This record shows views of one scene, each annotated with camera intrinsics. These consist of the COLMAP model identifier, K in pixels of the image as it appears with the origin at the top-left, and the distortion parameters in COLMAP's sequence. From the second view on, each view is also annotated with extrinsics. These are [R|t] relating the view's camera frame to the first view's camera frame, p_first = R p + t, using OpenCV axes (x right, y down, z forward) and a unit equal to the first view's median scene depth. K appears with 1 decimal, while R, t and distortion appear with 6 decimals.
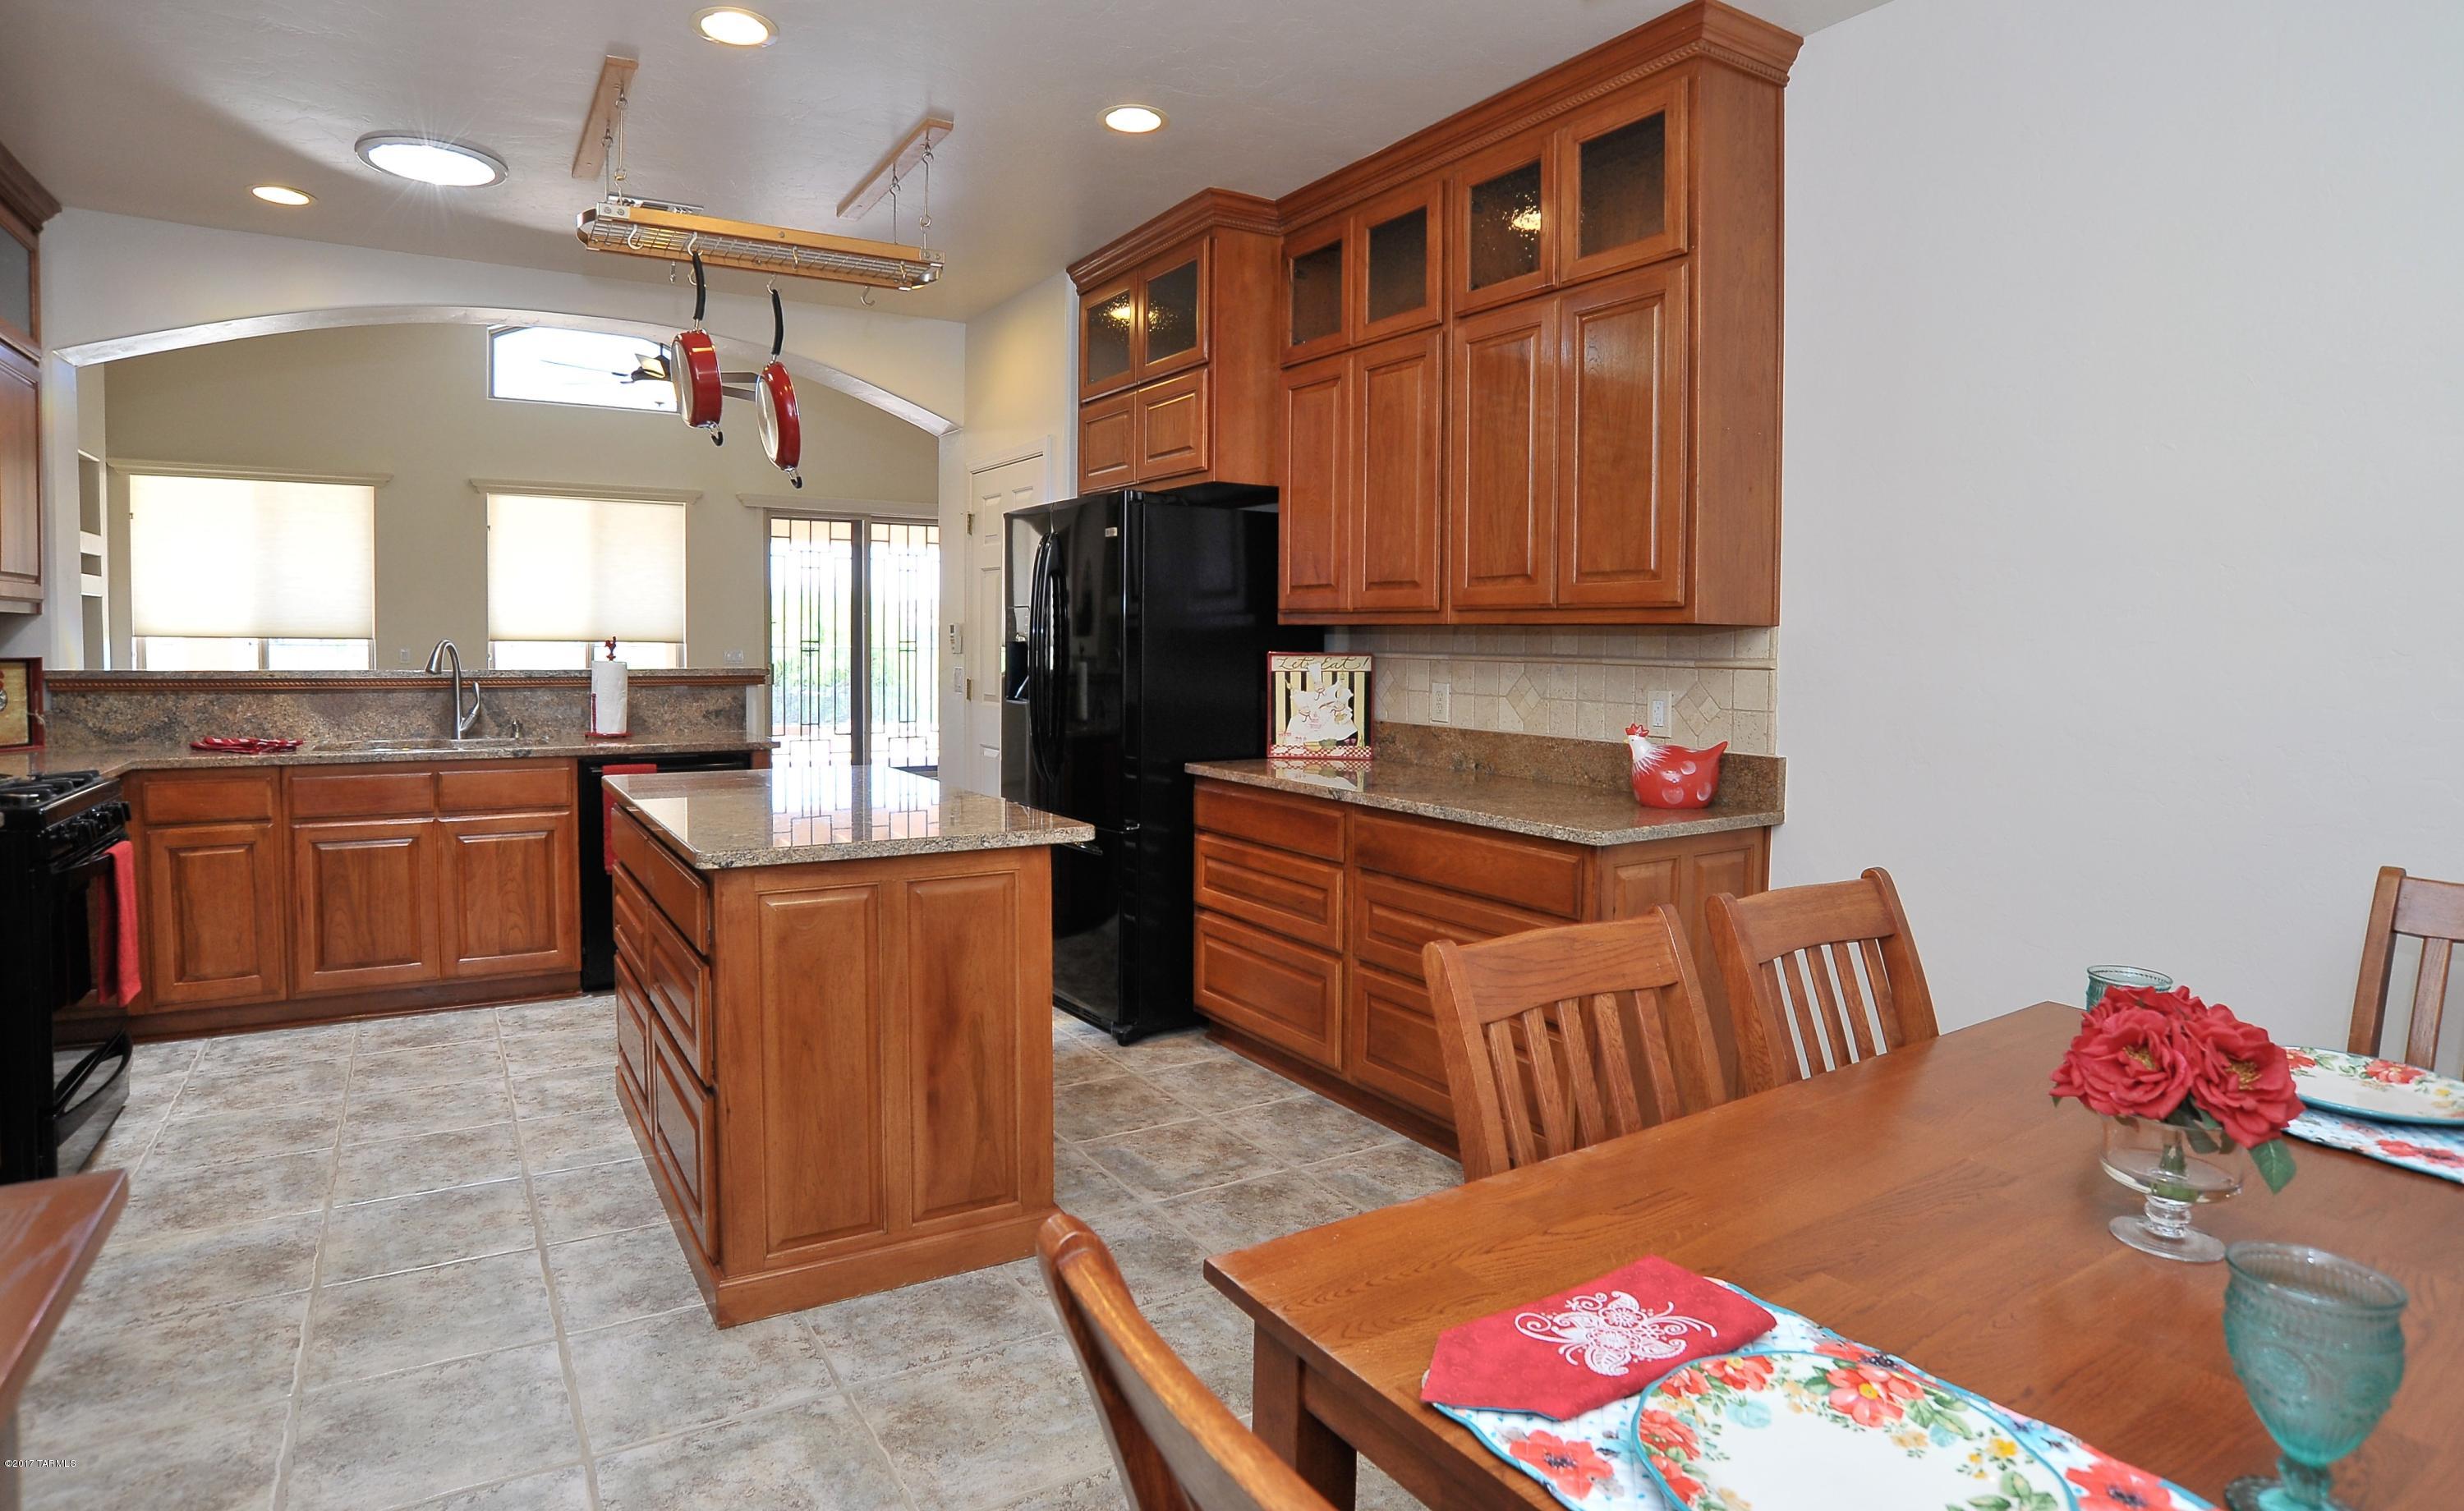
lens RADIAL K [[1331.1, 0, 1195.1], [0, 1331.1, 720.7], [0, 0, 1]] dist [-0.066449, 0.025048]
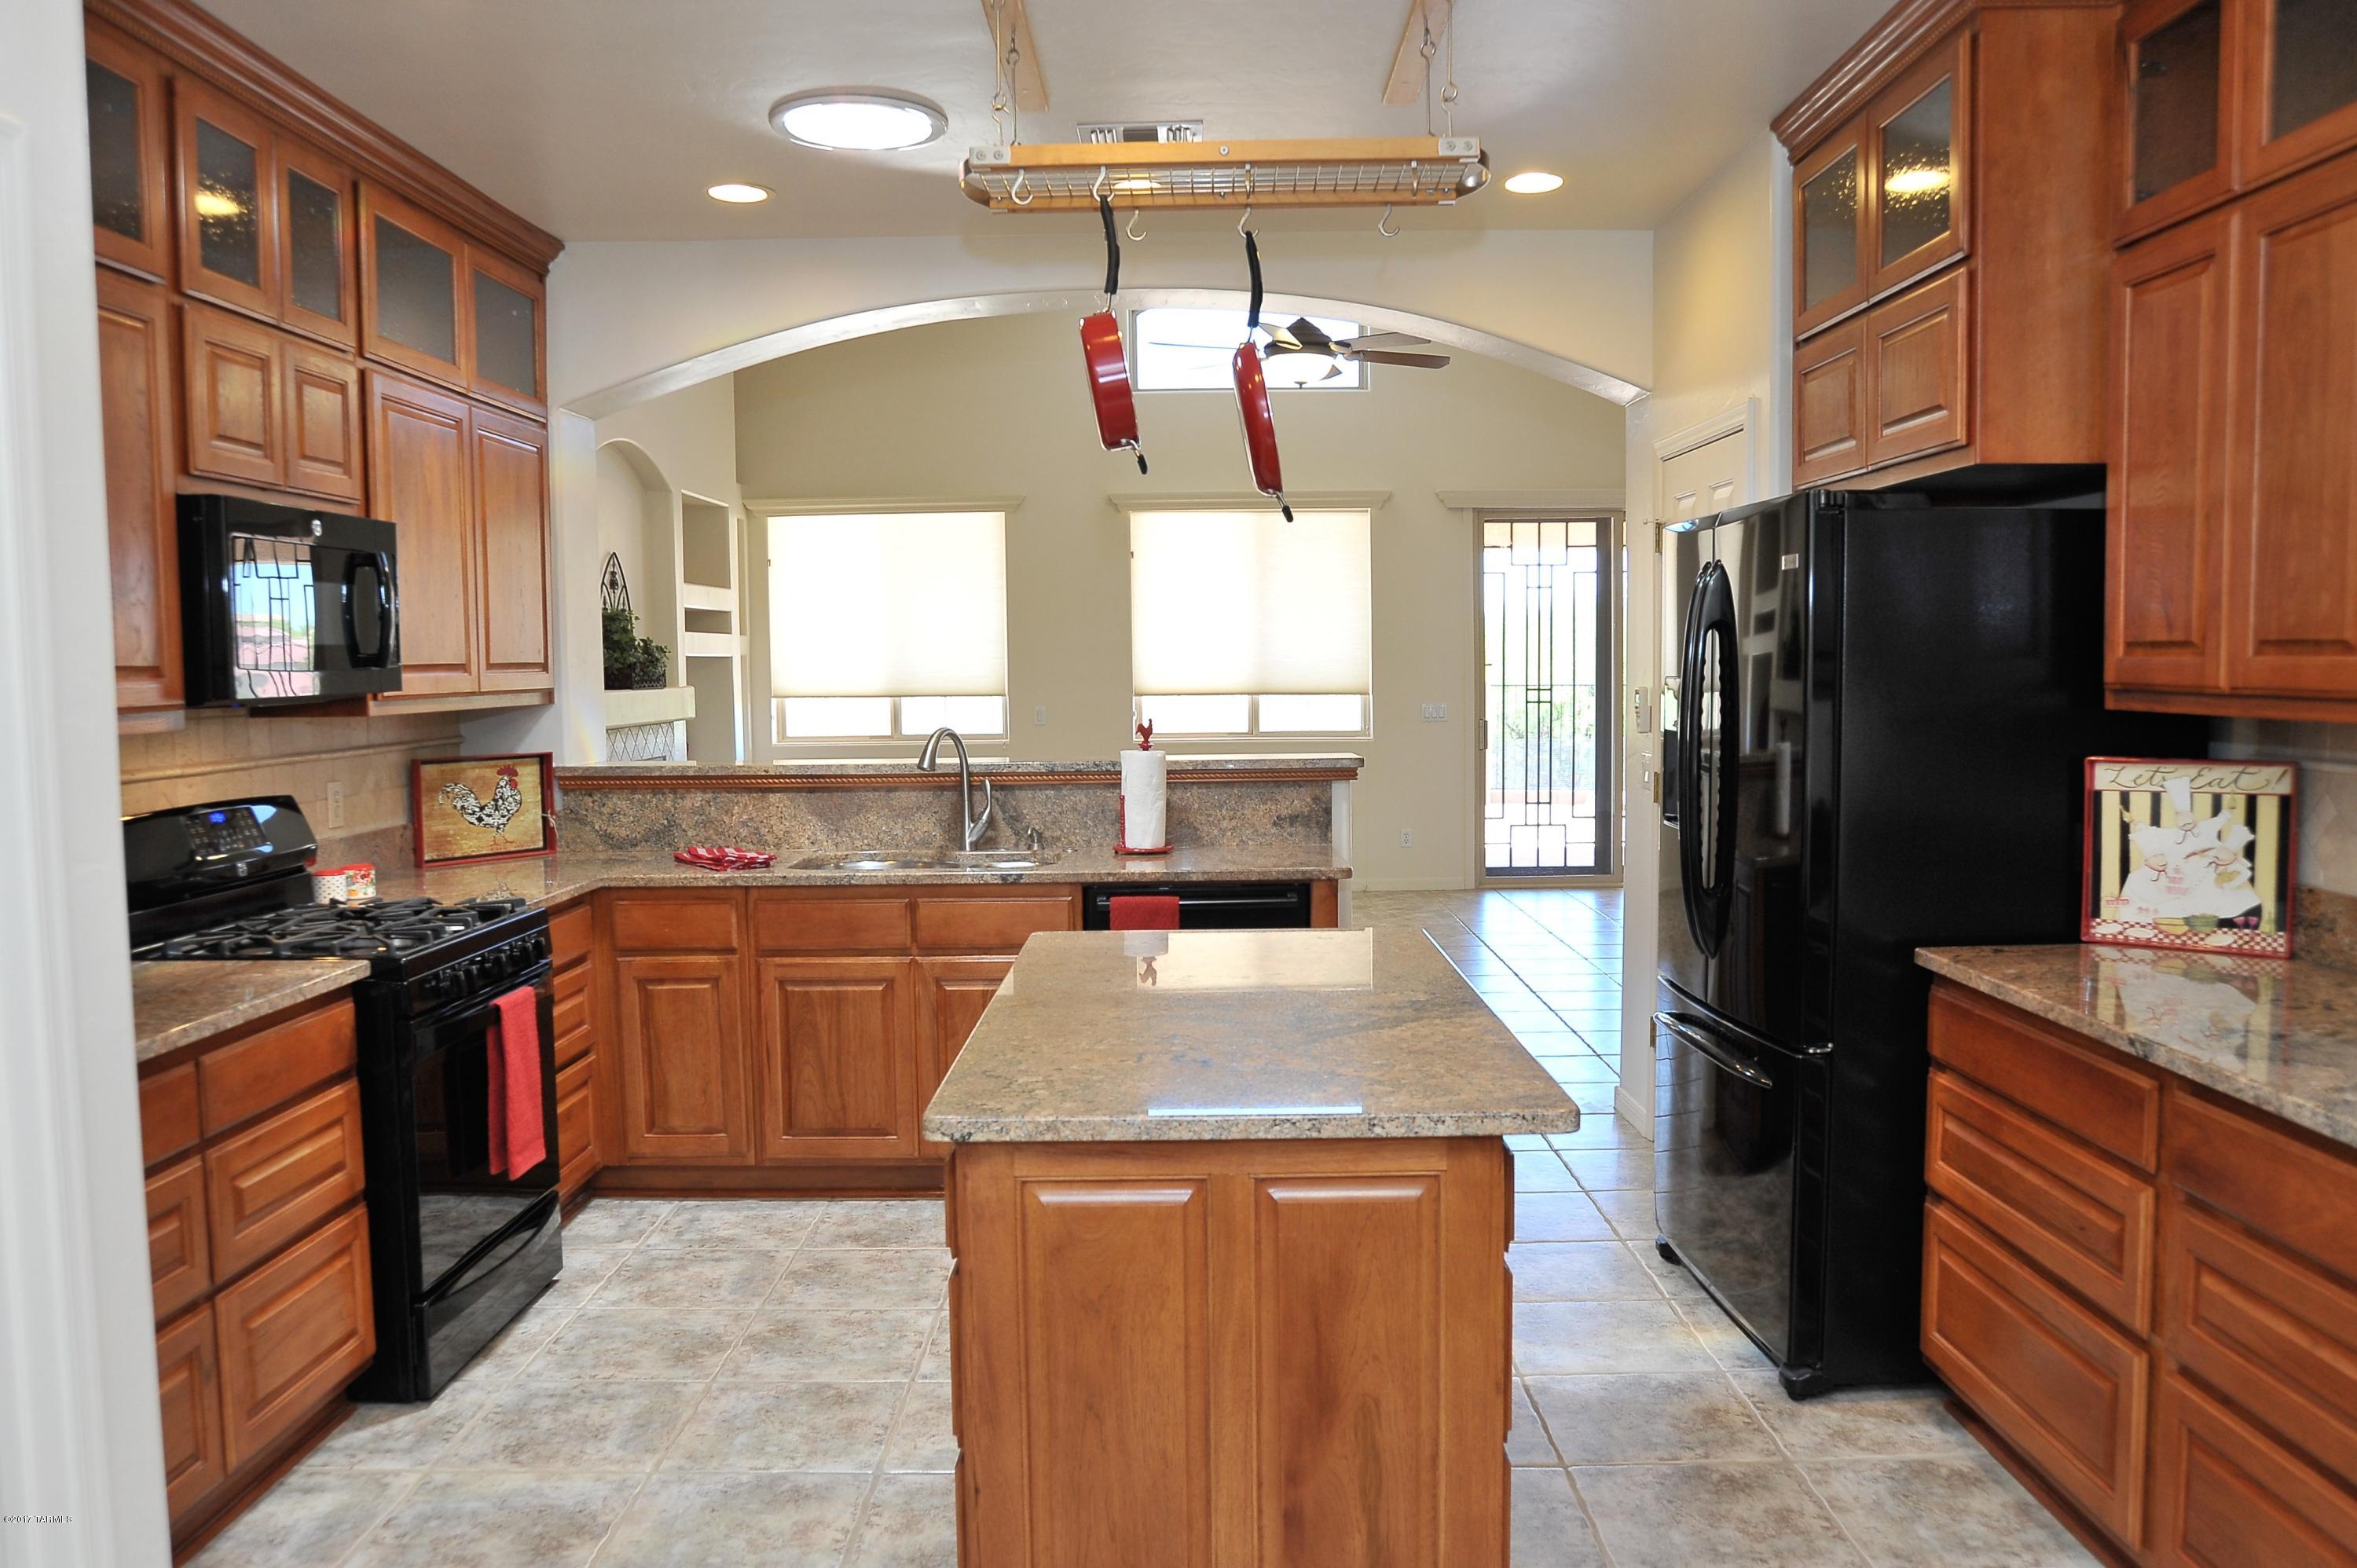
lens RADIAL K [[1786.3, 0, 1174.4], [0, 1786.3, 829.3], [0, 0, 1]] dist [-0.081452, 0.059680]
pose [[0.856138, 0.028165, -0.515979, 0.113329], [-0.010425, 0.999252, 0.037247, -0.046414], [0.516642, -0.026509, 0.855791, 0.166165]]
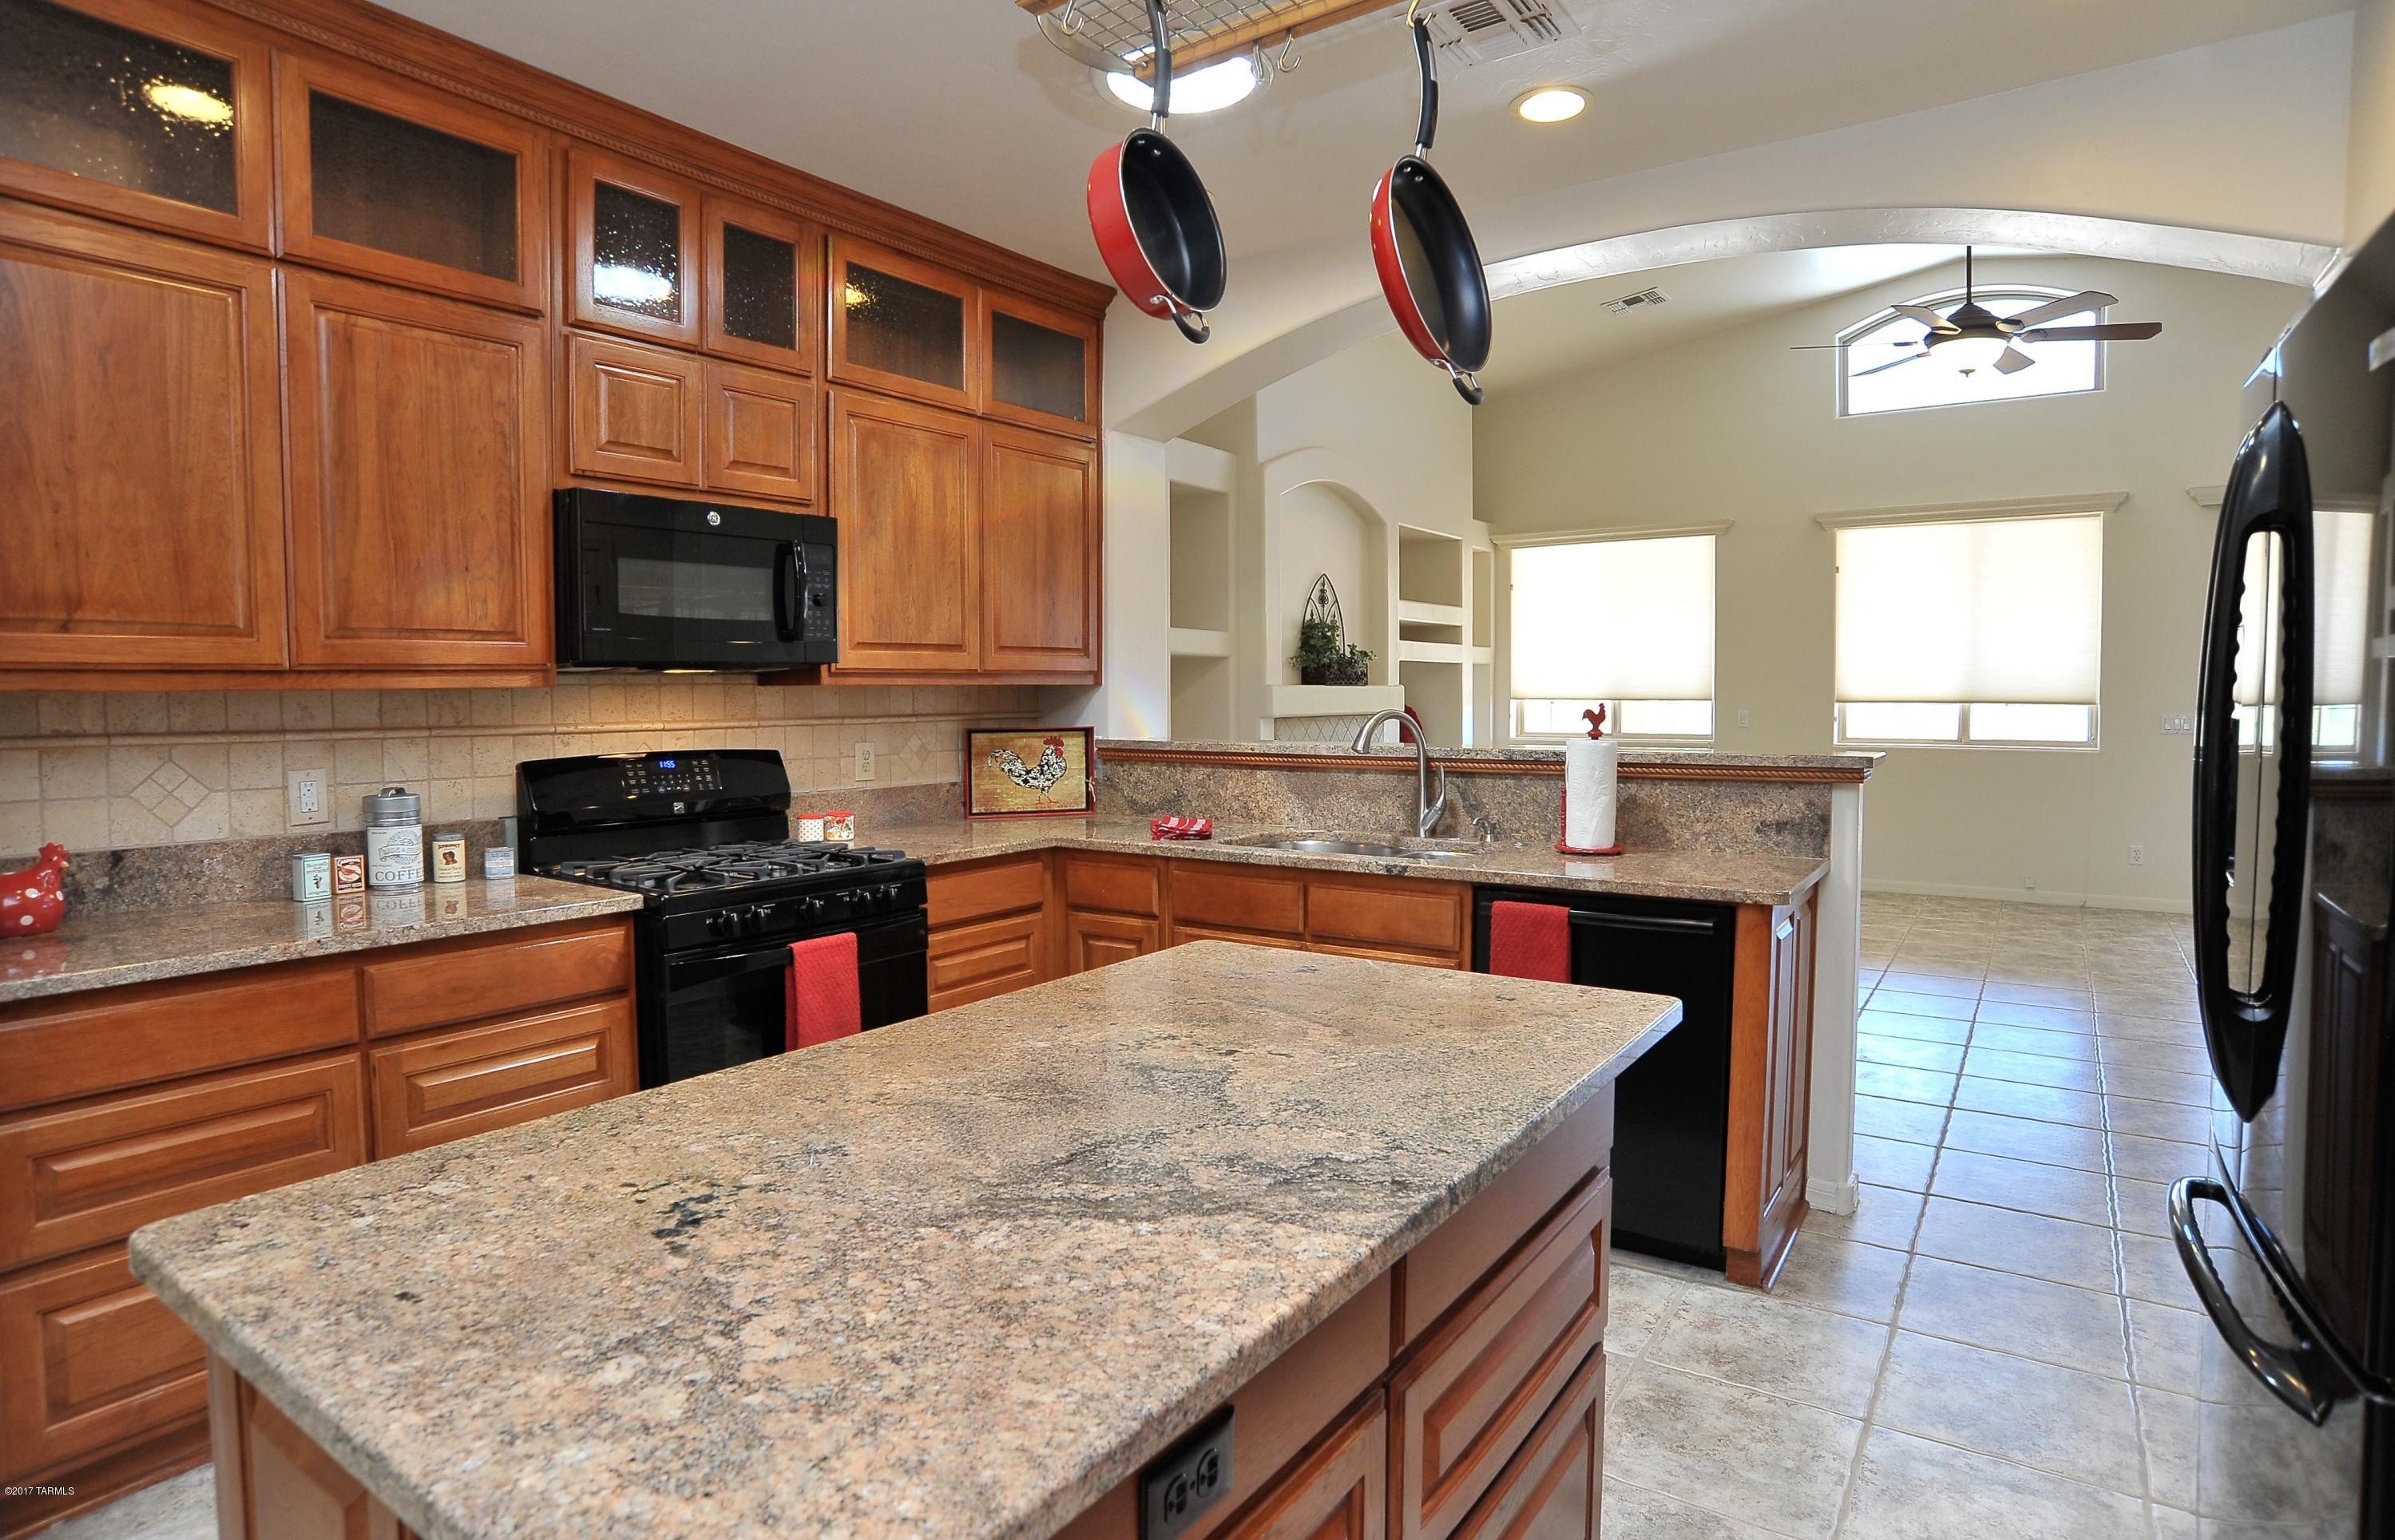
lens RADIAL K [[1274.6, 0, 1197.4], [0, 1274.6, 757.4], [0, 0, 1]] dist [-0.071346, 0.008753]
pose [[0.405961, 0.032651, -0.913307, 0.077966], [-0.044590, 0.998879, 0.015891, -0.045051], [0.912802, 0.034273, 0.406961, 0.660268]]
